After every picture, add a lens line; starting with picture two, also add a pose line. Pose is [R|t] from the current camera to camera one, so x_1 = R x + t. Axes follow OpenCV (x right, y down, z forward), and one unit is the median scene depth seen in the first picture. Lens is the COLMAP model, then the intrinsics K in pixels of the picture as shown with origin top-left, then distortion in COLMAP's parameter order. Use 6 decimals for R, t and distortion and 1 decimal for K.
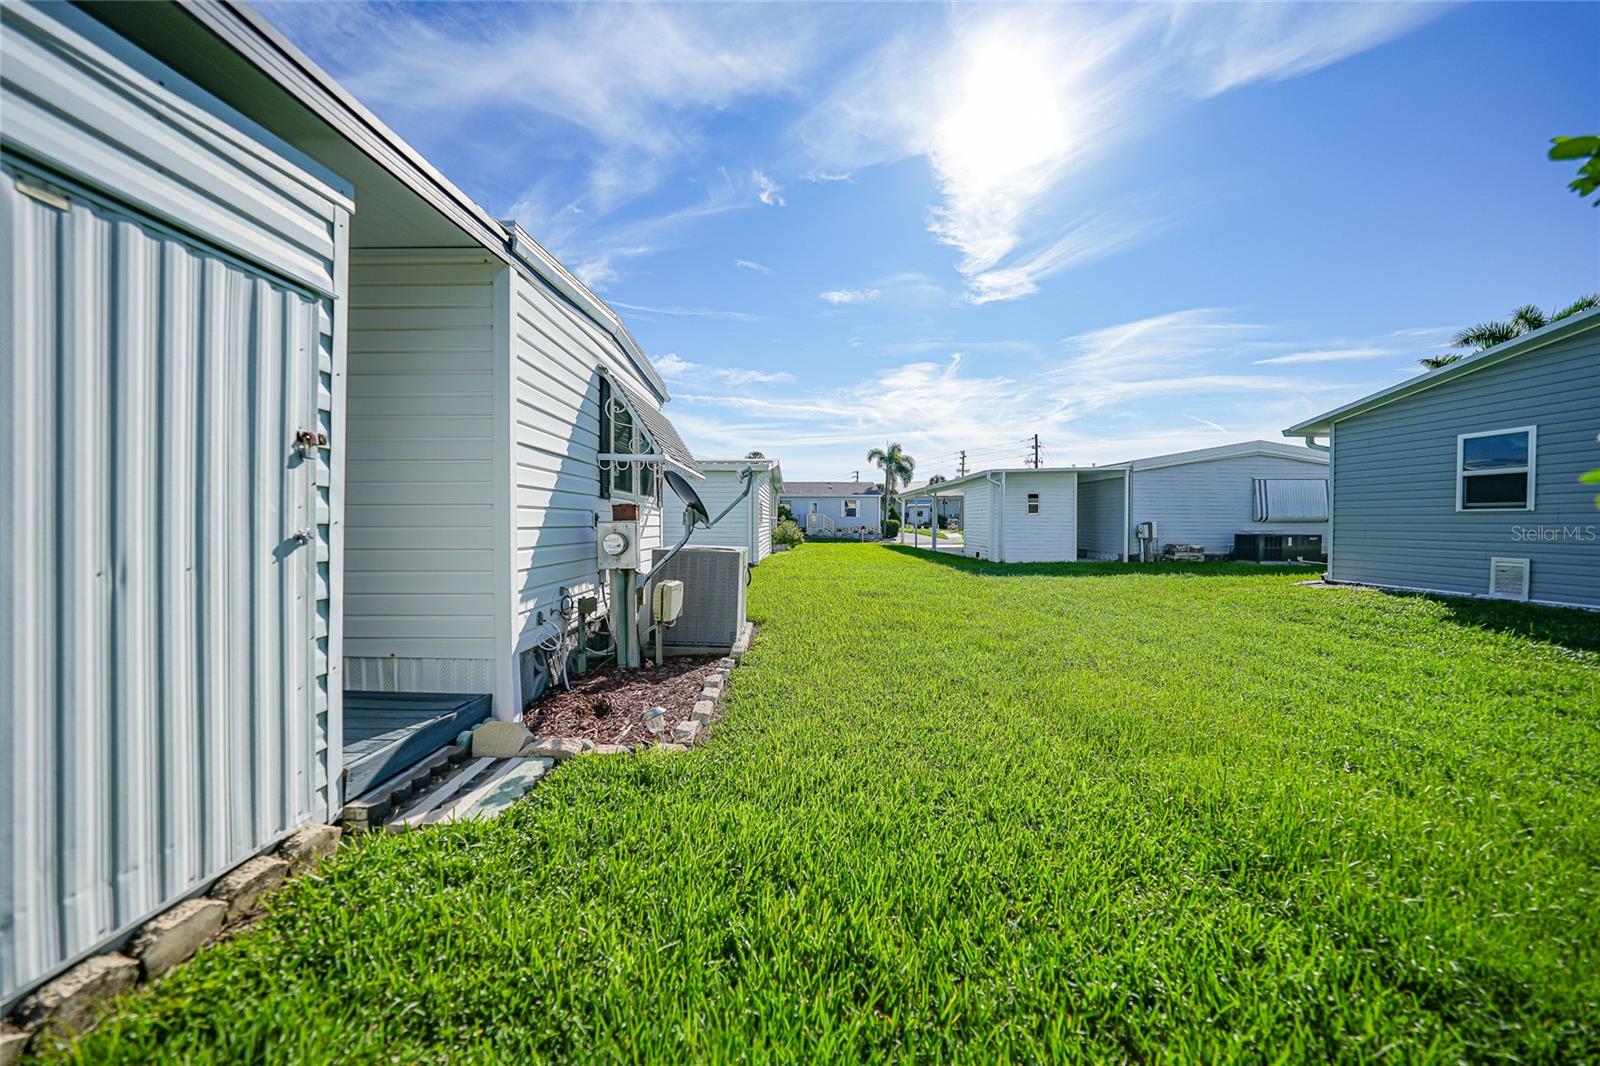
lens RADIAL K [[559.7, 0, 803.0], [0, 559.7, 528.0], [0, 0, 1]] dist [-0.023454, 0.006458]
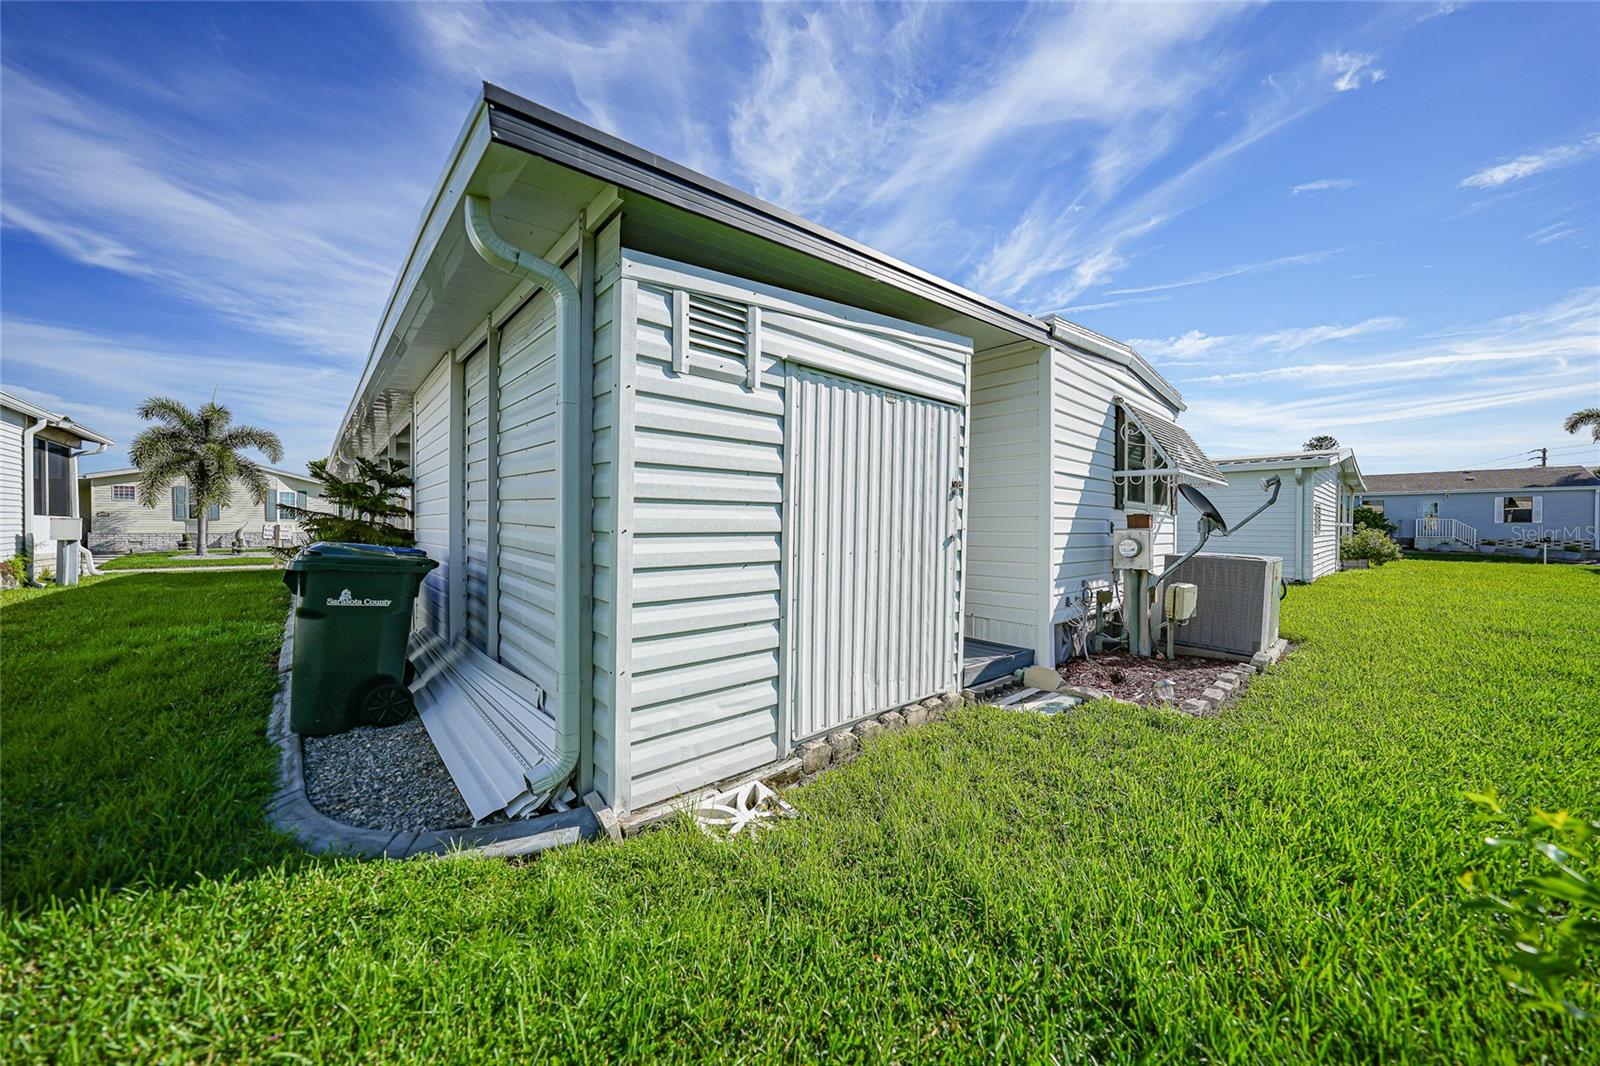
lens RADIAL K [[559.7, 0, 803.0], [0, 559.7, 528.0], [0, 0, 1]] dist [-0.023454, 0.006458]
pose [[0.665648, 0.006712, -0.746236, 0.105494], [-0.014363, 0.999890, -0.003818, 0.000676], [0.746127, 0.013259, 0.665671, -0.388766]]
